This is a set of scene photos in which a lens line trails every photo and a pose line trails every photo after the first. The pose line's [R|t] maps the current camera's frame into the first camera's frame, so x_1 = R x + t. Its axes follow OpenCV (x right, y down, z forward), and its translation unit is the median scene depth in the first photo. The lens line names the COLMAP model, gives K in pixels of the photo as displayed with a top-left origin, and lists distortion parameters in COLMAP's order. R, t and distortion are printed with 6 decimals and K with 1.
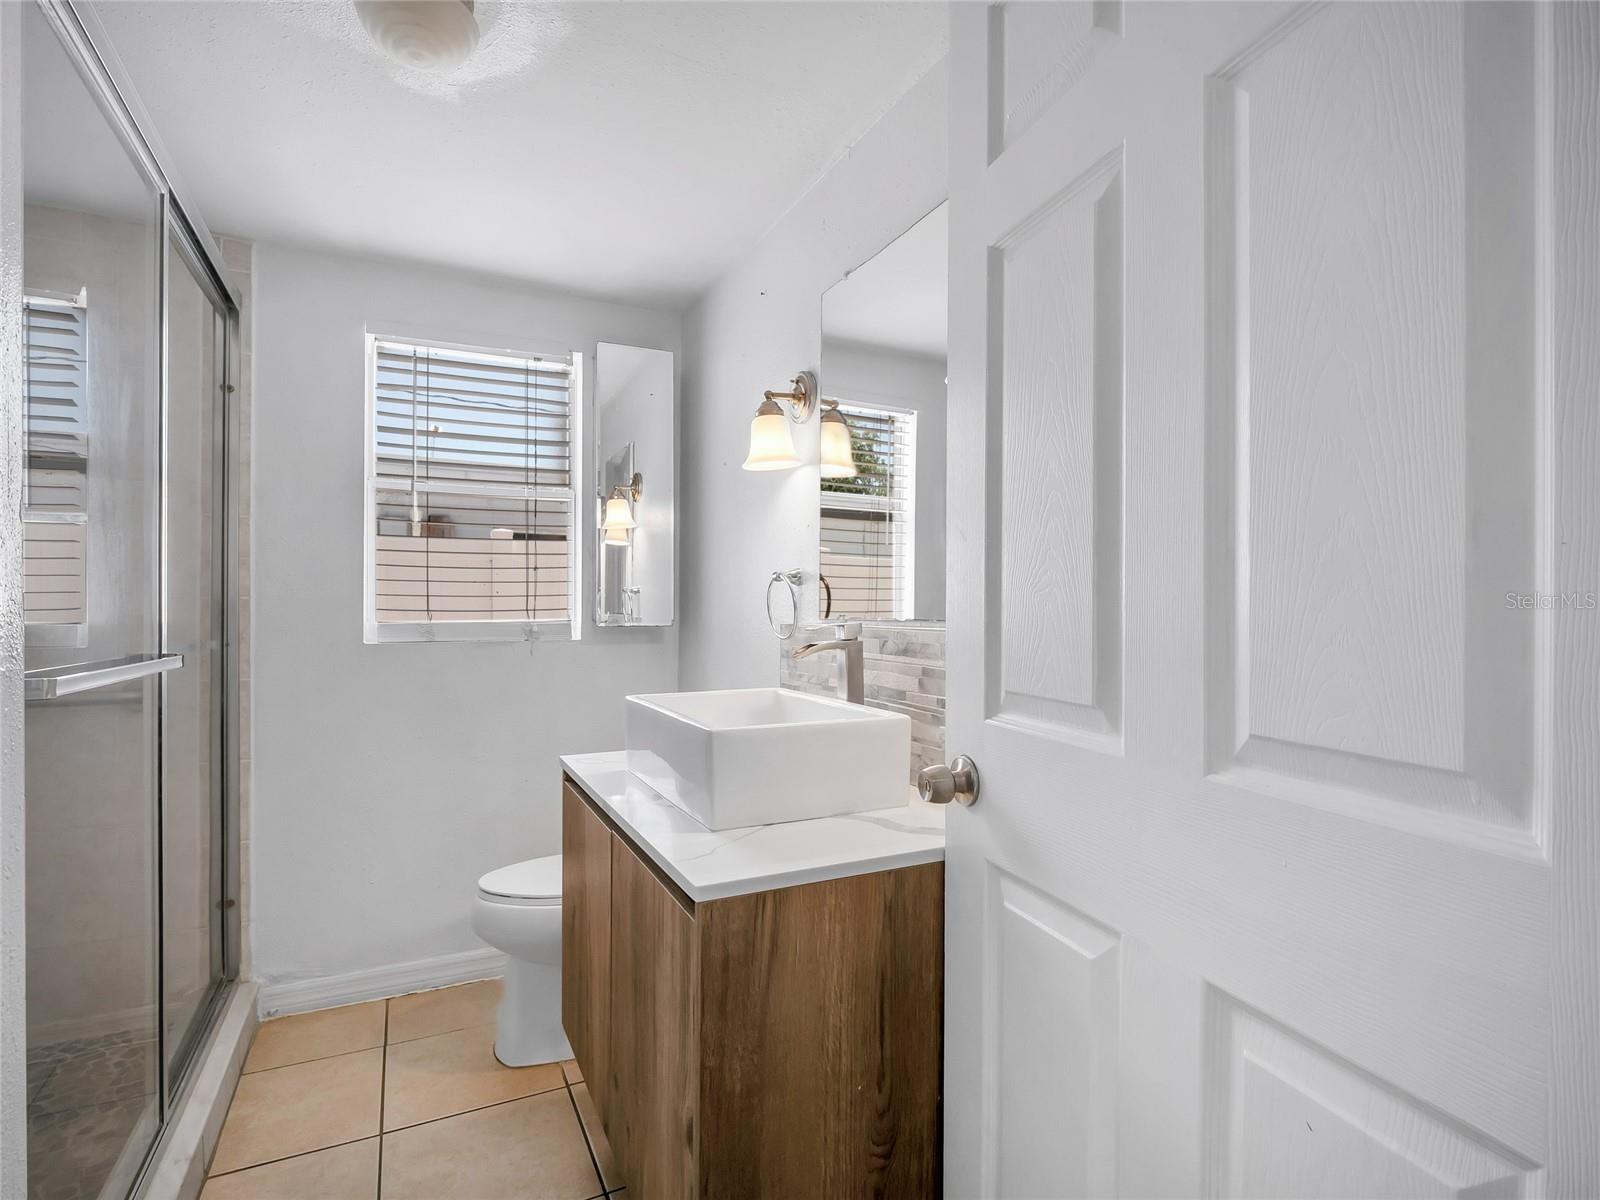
lens RADIAL K [[792.7, 0, 799.8], [0, 792.7, 605.7], [0, 0, 1]] dist [-0.016079, 0.001175]
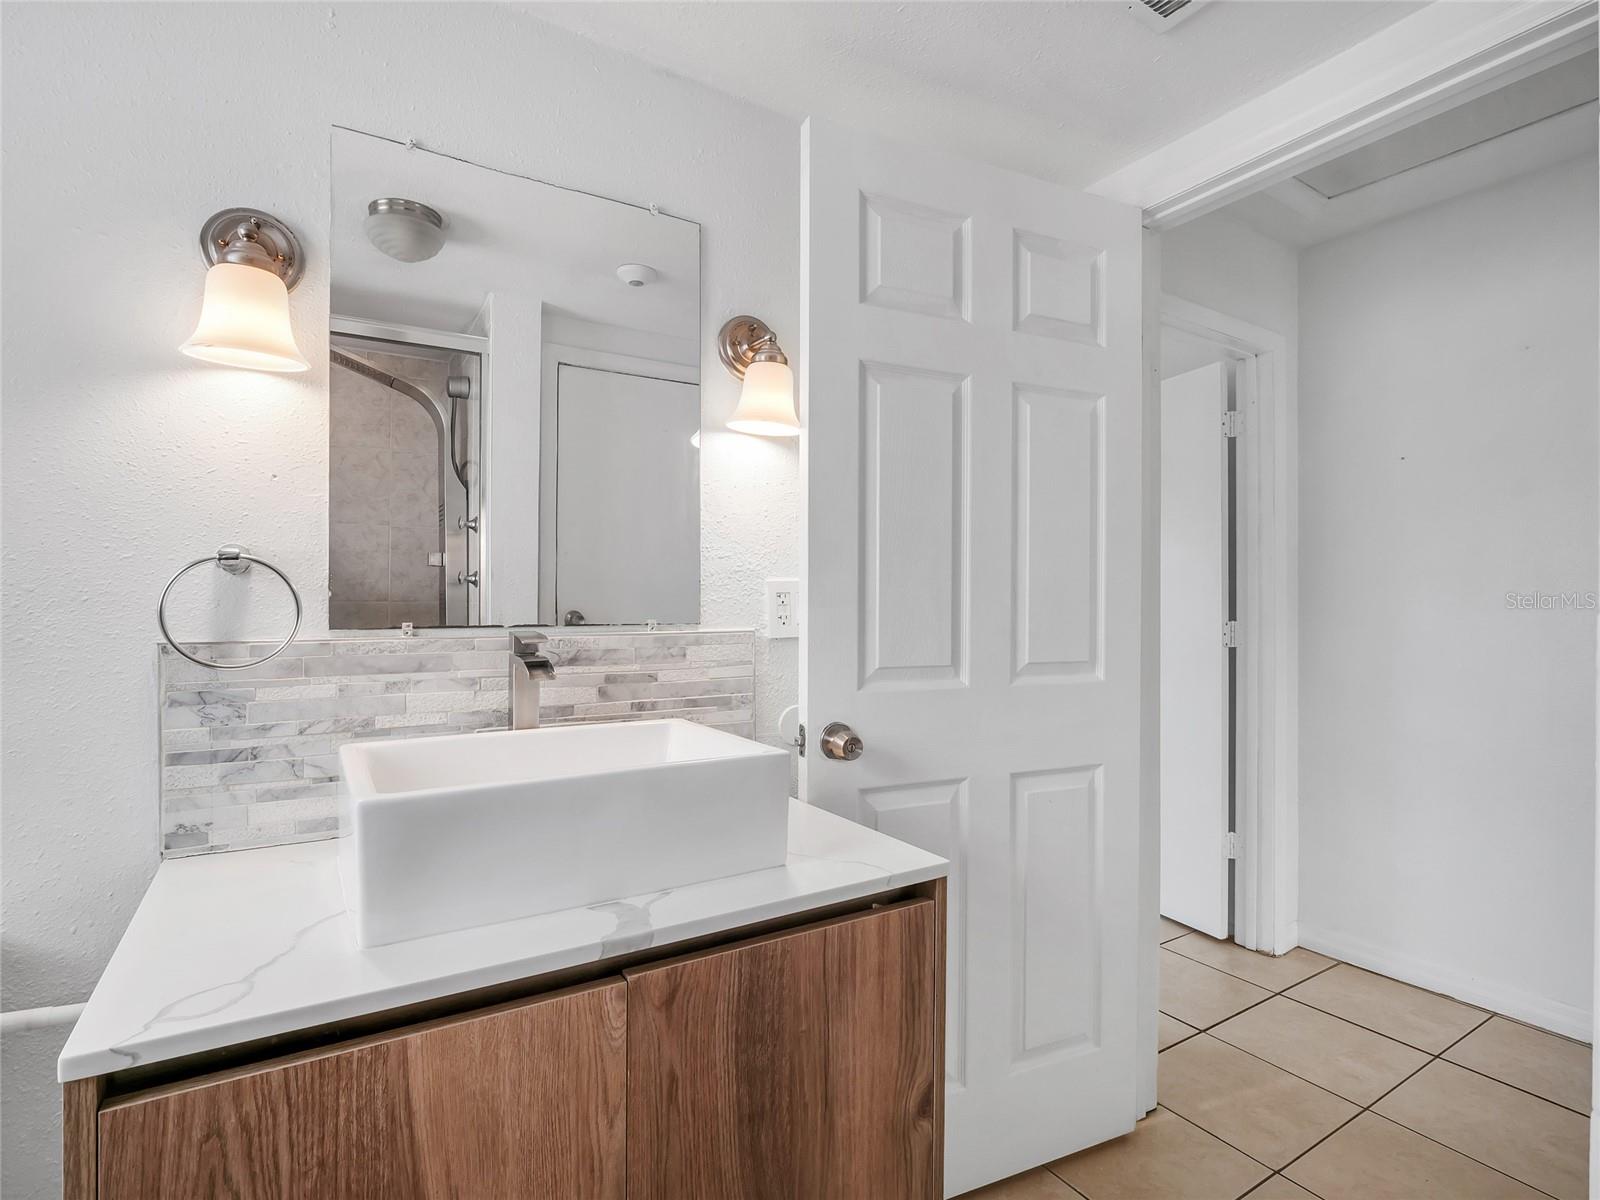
lens RADIAL K [[792.7, 0, 800.6], [0, 792.7, 604.4], [0, 0, 1]] dist [-0.016079, 0.001175]
pose [[-0.112554, -0.002875, 0.993641, -0.812337], [-0.008505, 0.999962, 0.001930, -0.009670], [-0.993609, -0.008233, -0.112575, 0.879373]]
